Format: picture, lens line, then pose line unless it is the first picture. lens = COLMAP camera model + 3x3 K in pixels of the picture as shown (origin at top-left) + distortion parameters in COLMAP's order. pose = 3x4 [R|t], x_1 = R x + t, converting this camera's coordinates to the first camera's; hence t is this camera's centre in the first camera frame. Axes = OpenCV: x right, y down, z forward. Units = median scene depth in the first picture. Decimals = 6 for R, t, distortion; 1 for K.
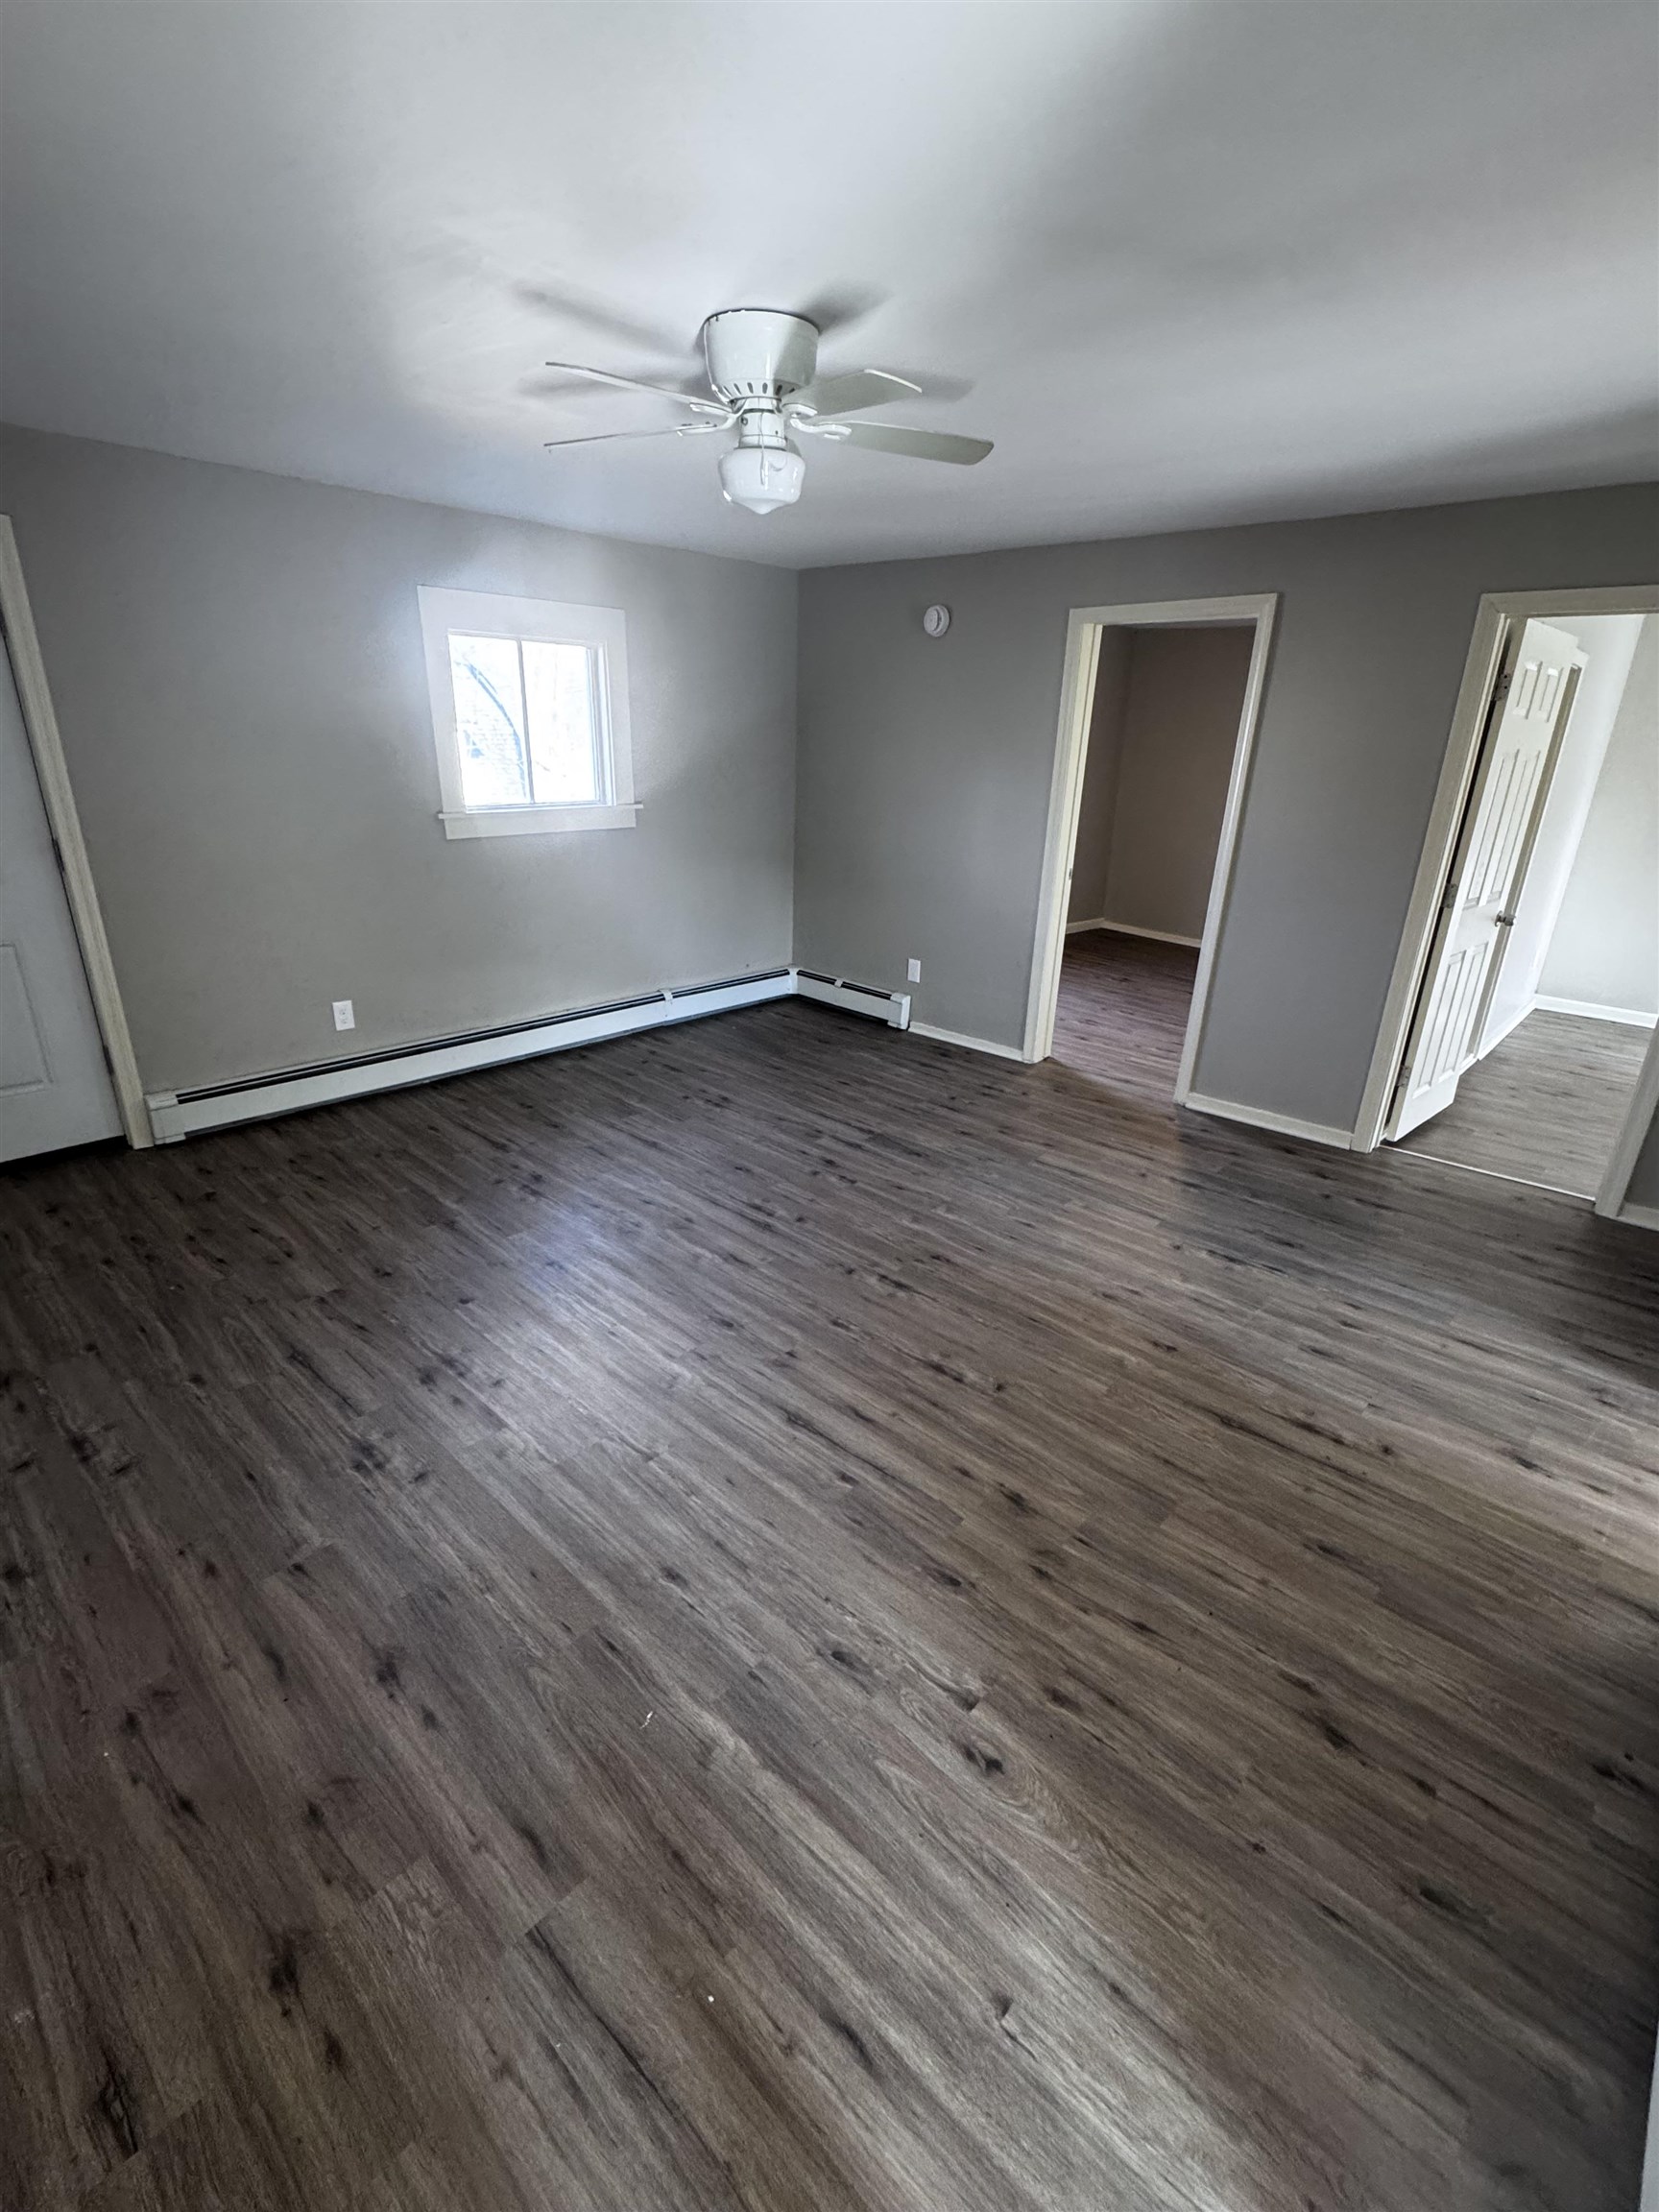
lens RADIAL K [[988.0, 0, 826.5], [0, 988.0, 1102.8], [0, 0, 1]] dist [-0.001688, 0.000174]
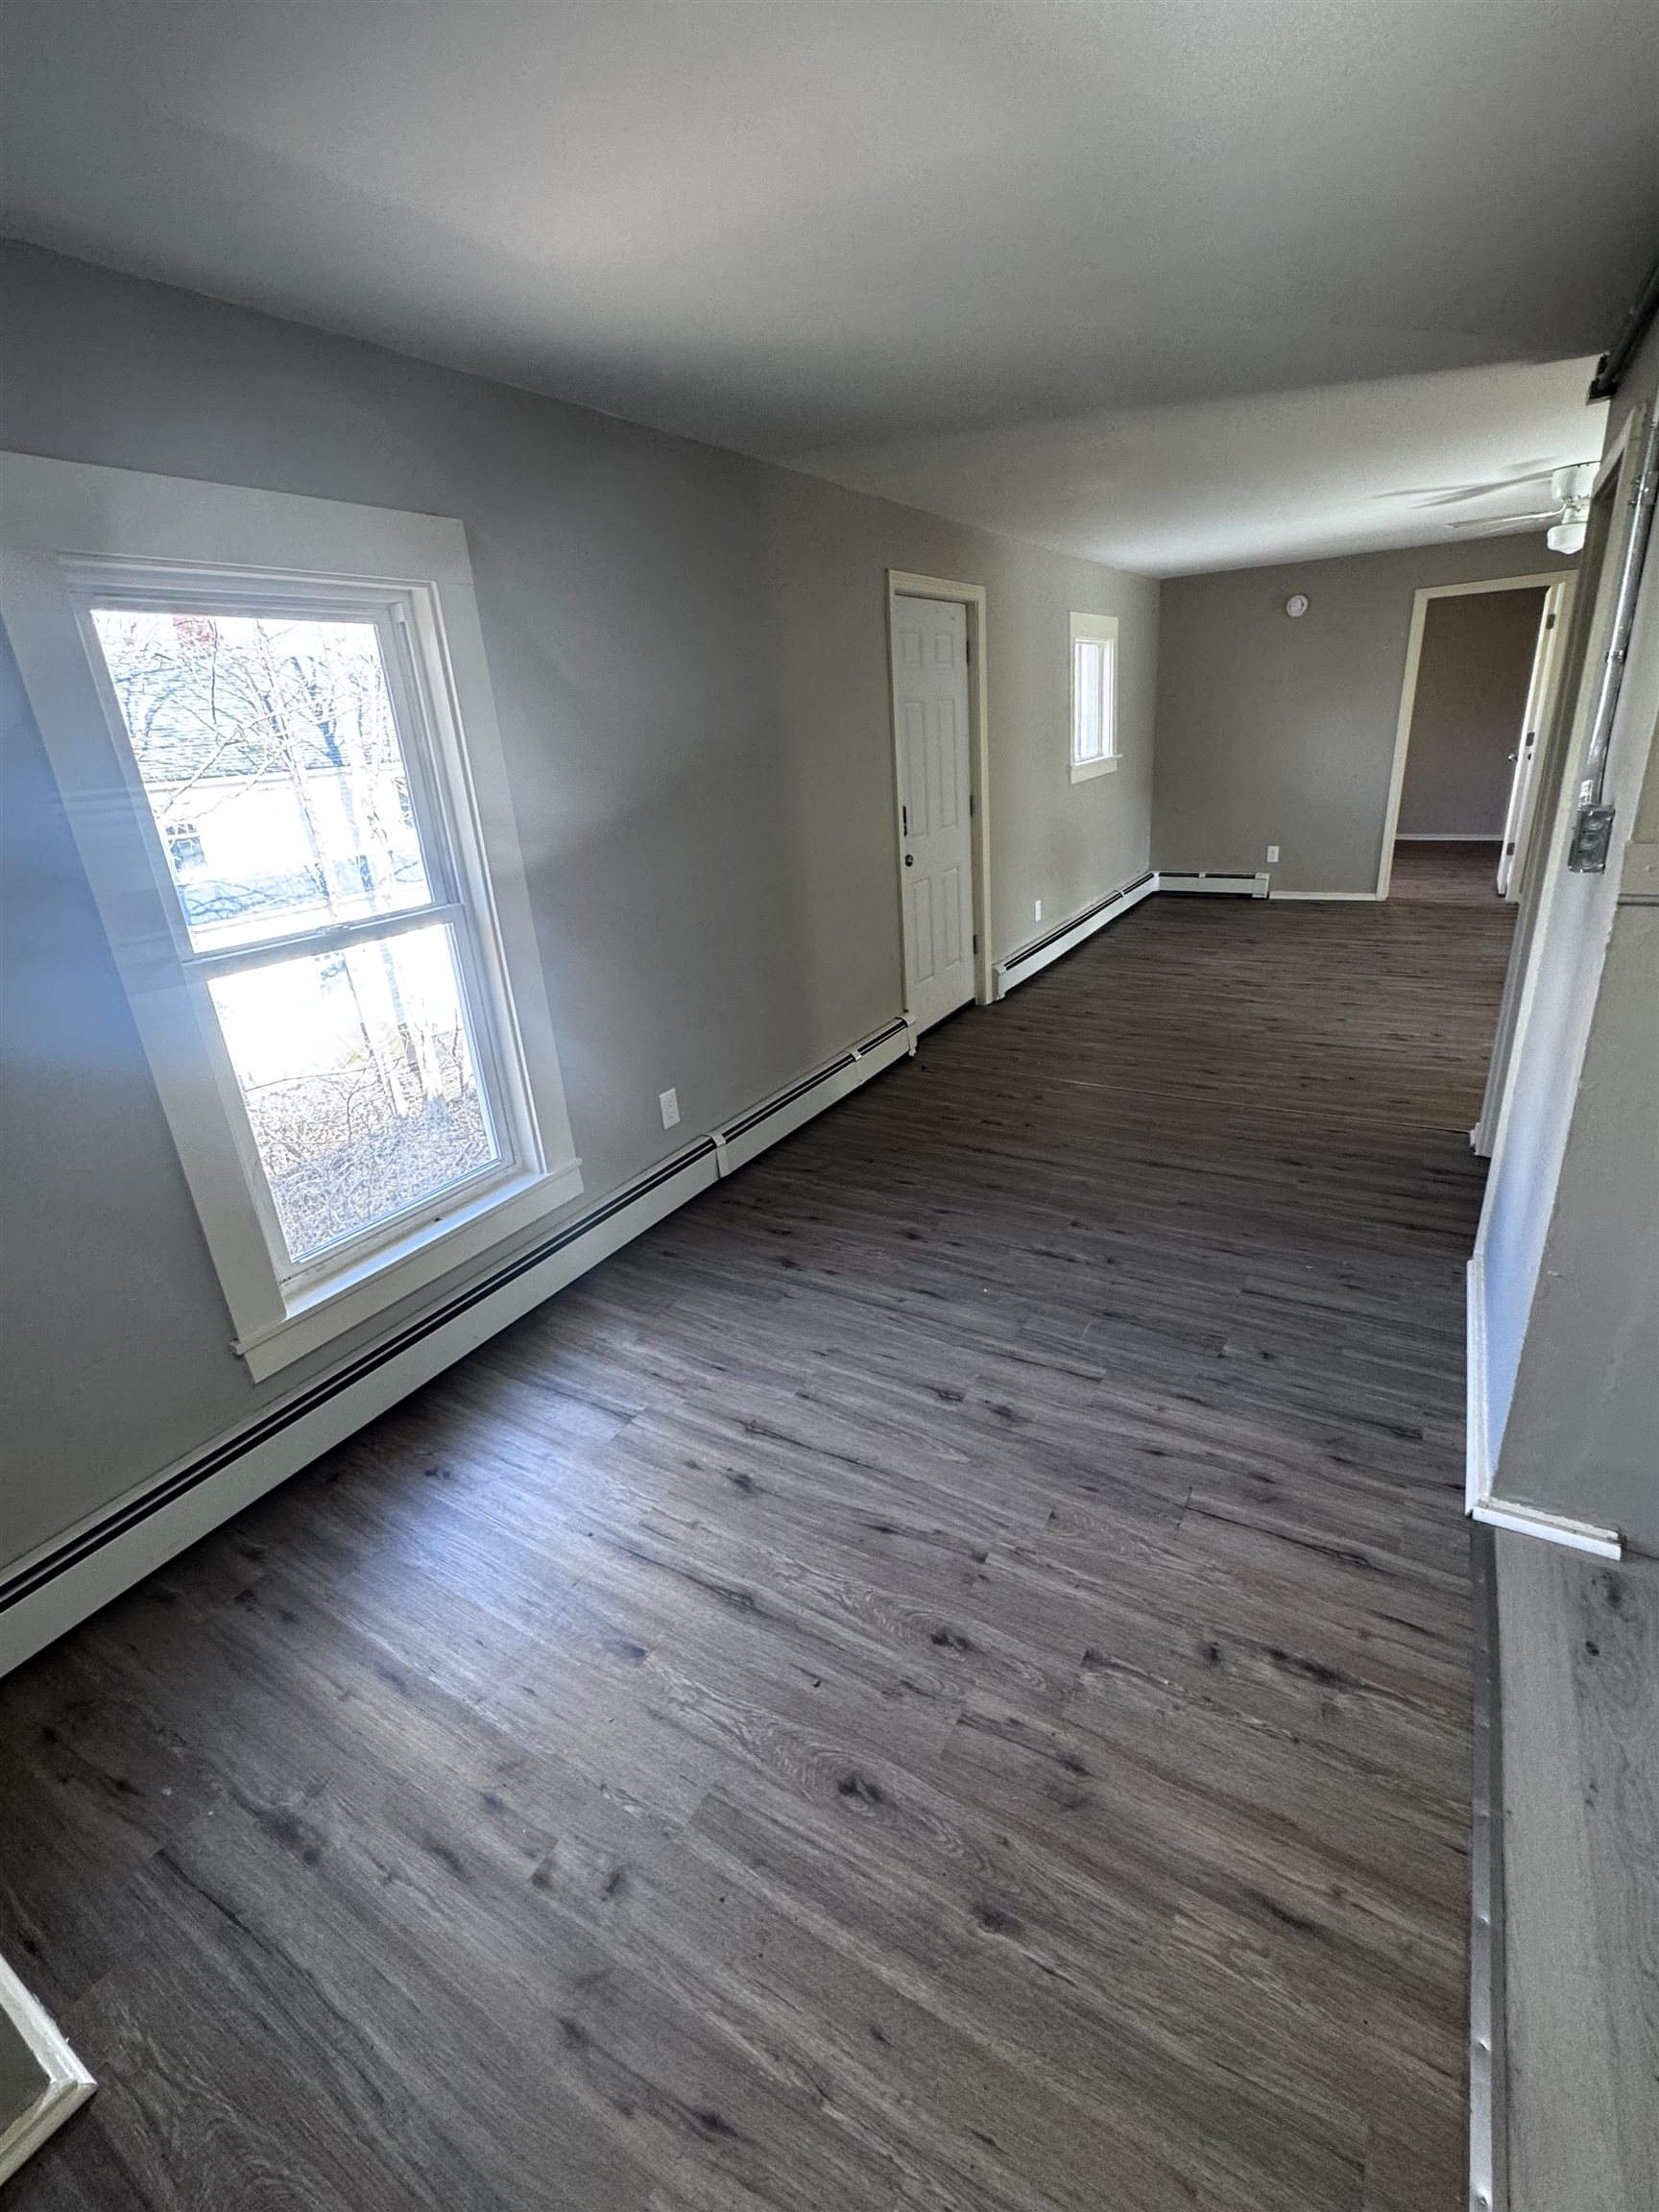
lens RADIAL K [[988.0, 0, 826.5], [0, 988.0, 1102.8], [0, 0, 1]] dist [-0.001688, 0.000174]
pose [[0.973294, -0.167825, 0.156634, -1.881166], [0.167363, 0.985762, 0.016230, 0.201939], [-0.157128, 0.010418, 0.987523, -0.681544]]
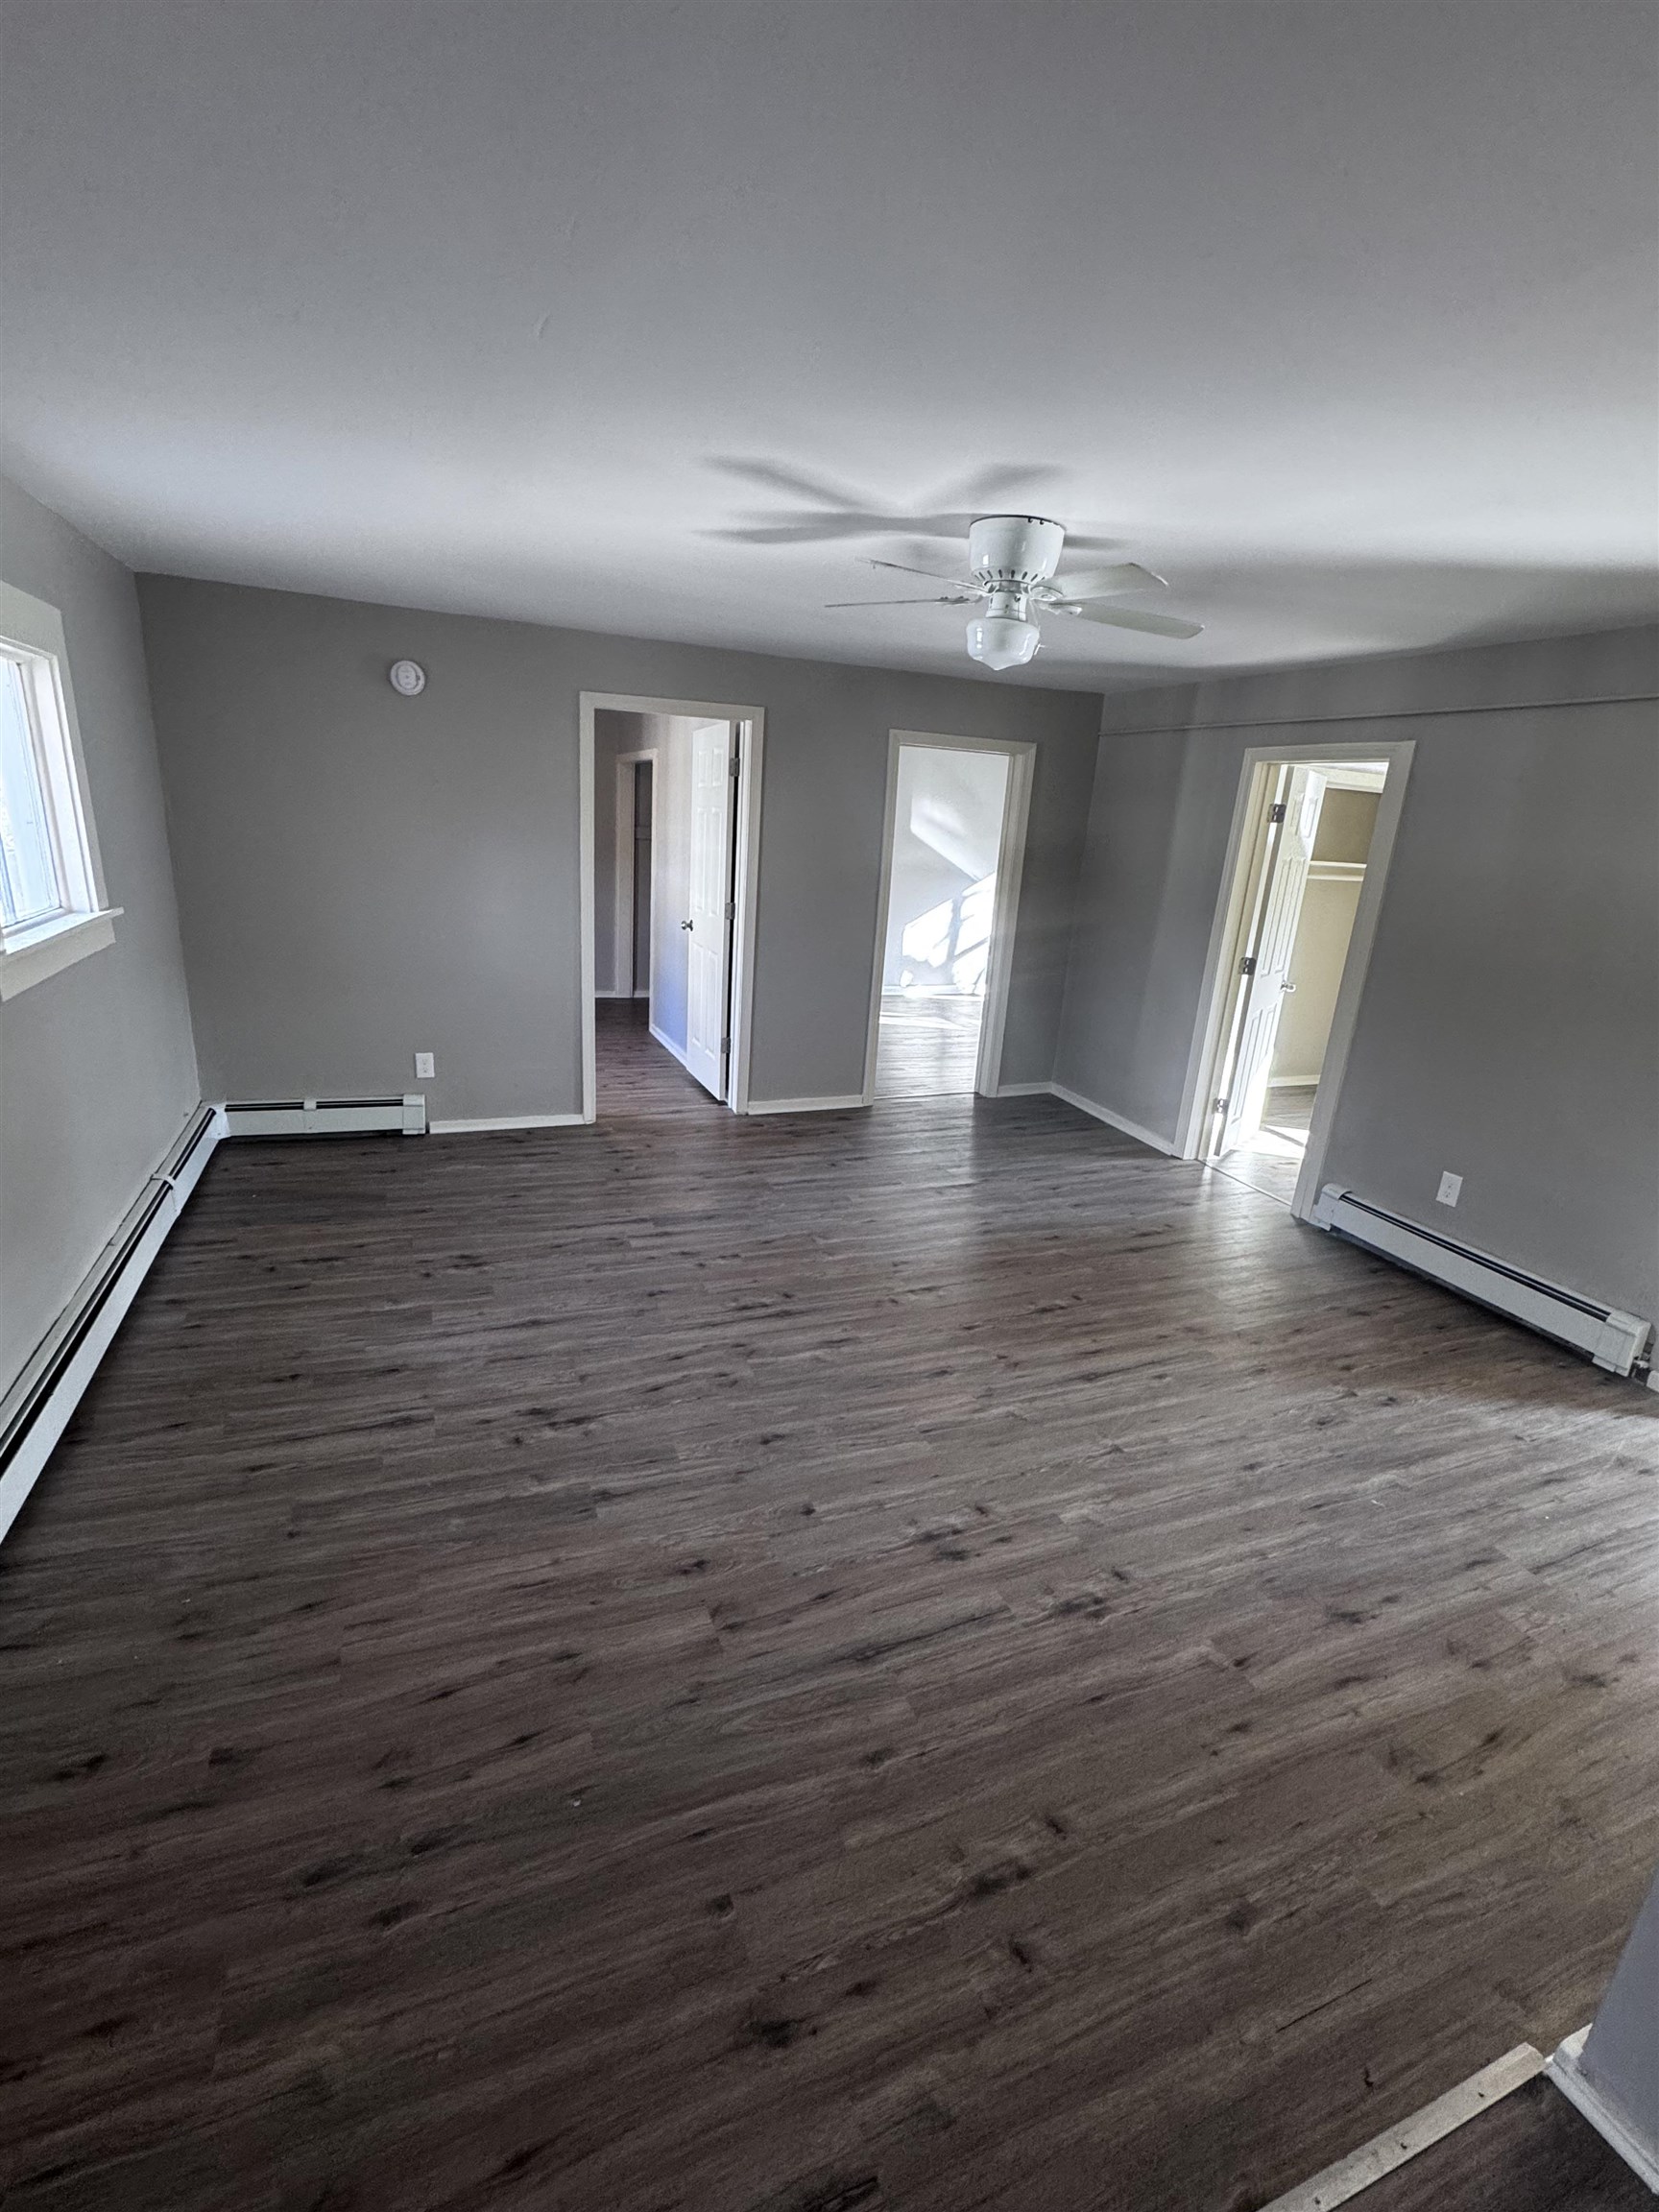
lens RADIAL K [[988.0, 0, 826.5], [0, 988.0, 1102.8], [0, 0, 1]] dist [-0.001688, 0.000174]
pose [[0.423370, -0.255285, 0.869245, -1.227942], [0.275211, 0.950376, 0.145069, -0.302654], [-0.863143, 0.177808, 0.472618, 0.647126]]
